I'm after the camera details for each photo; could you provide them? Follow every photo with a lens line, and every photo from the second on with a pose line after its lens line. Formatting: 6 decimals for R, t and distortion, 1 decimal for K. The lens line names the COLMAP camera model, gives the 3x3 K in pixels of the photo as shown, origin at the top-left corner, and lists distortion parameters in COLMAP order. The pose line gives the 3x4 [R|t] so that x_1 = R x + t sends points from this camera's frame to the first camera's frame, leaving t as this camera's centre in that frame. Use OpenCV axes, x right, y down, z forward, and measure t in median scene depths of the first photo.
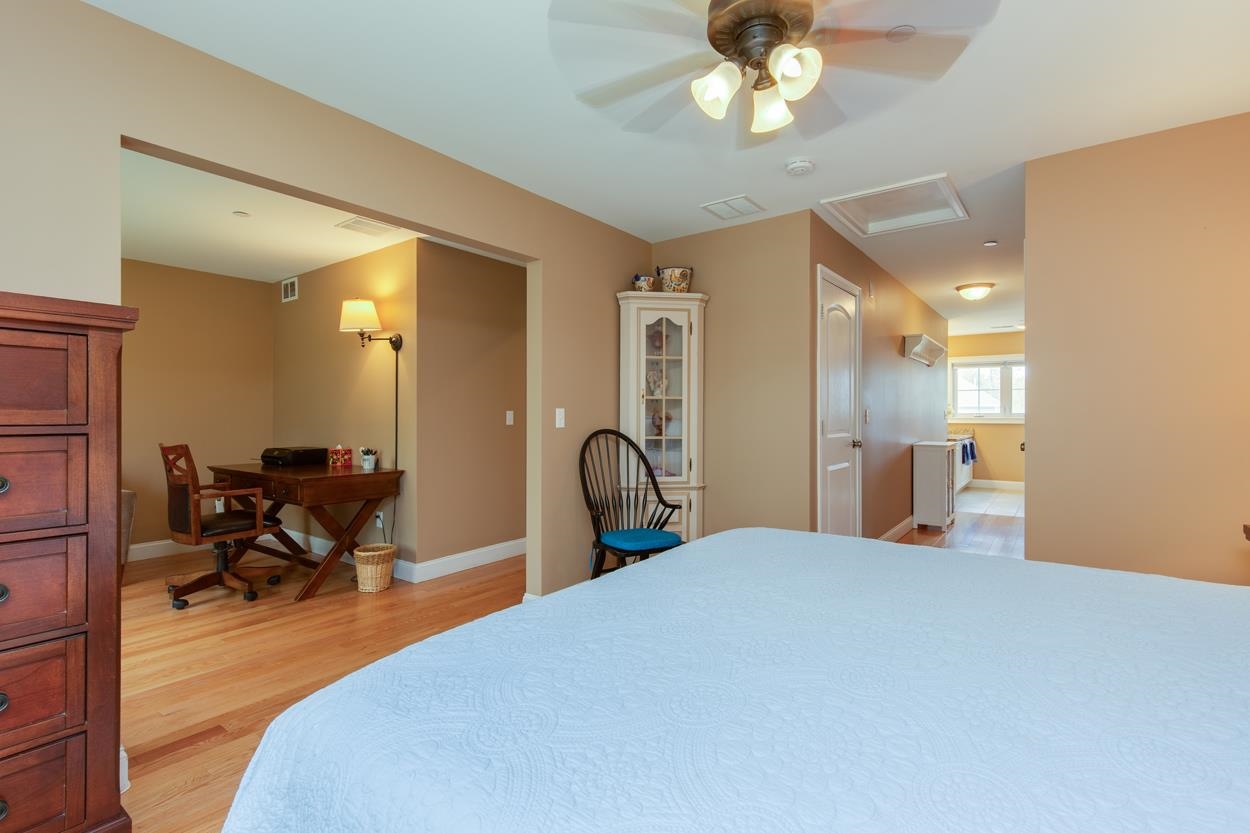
lens RADIAL K [[573.0, 0, 623.9], [0, 573.0, 411.9], [0, 0, 1]] dist [0.001082, 0.000587]
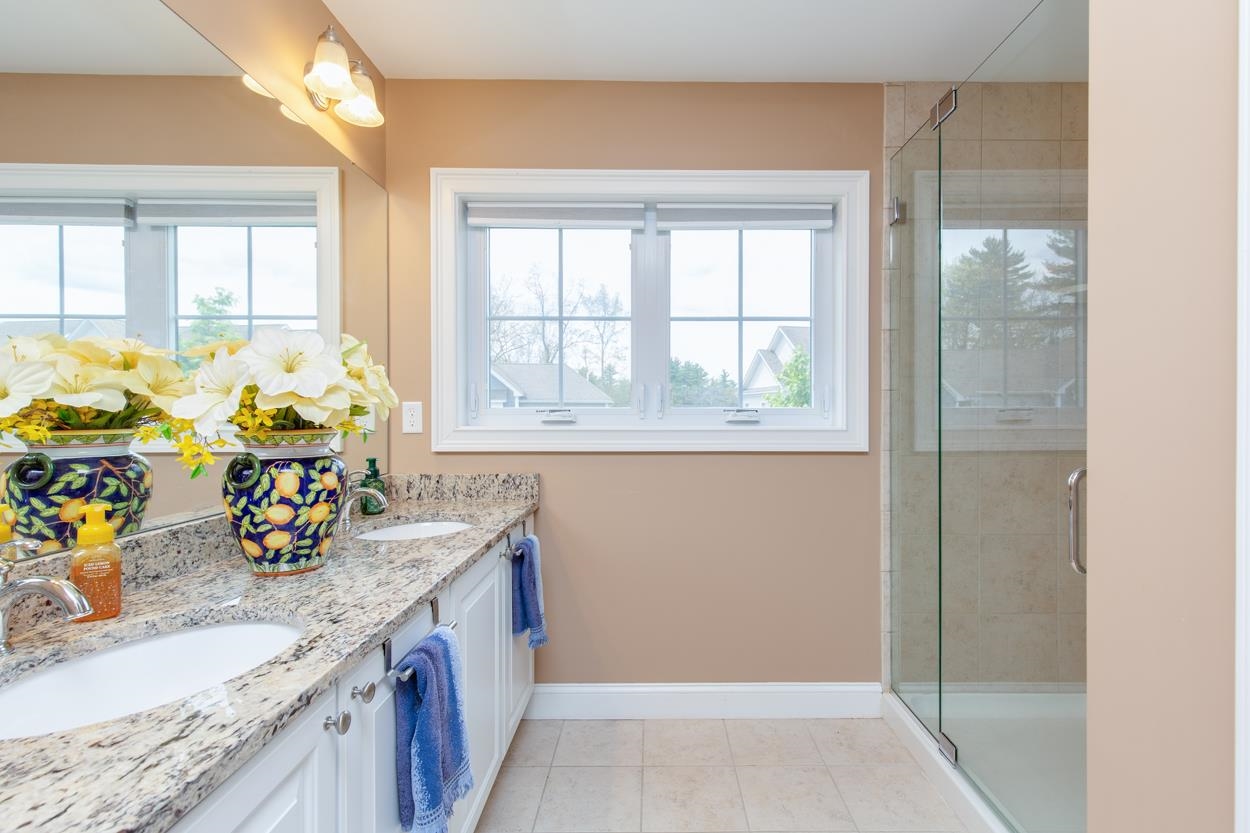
lens RADIAL K [[573.0, 0, 623.9], [0, 573.0, 411.9], [0, 0, 1]] dist [0.001082, 0.000587]
pose [[0.820864, -0.004906, 0.571102, 1.214430], [0.002257, 0.999983, 0.005346, 0.006598], [-0.571119, -0.003100, 0.820861, 1.893343]]
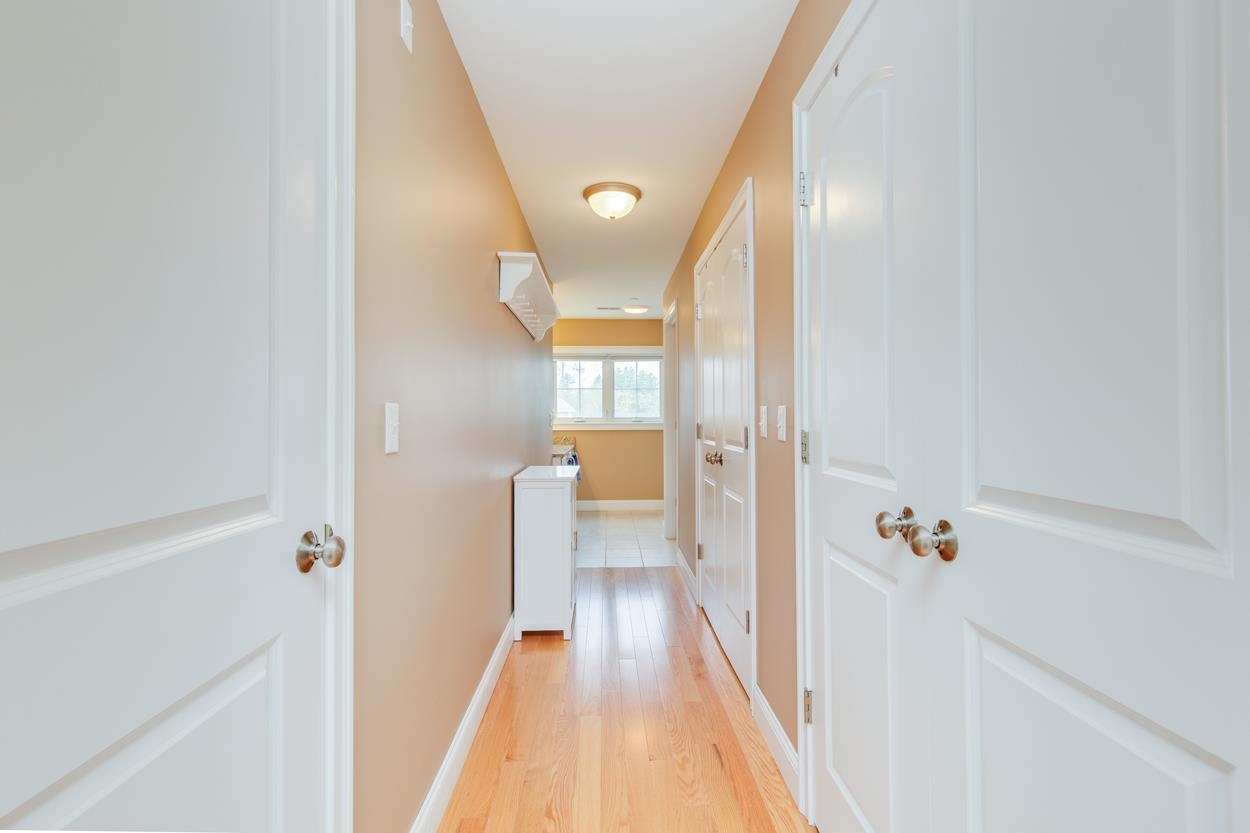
lens RADIAL K [[573.0, 0, 623.9], [0, 573.0, 411.9], [0, 0, 1]] dist [0.001082, 0.000587]
pose [[0.776344, 0.004449, 0.630293, 0.392027], [0.001134, 0.999964, -0.008456, 0.002999], [-0.630308, 0.007280, 0.776311, 0.822688]]
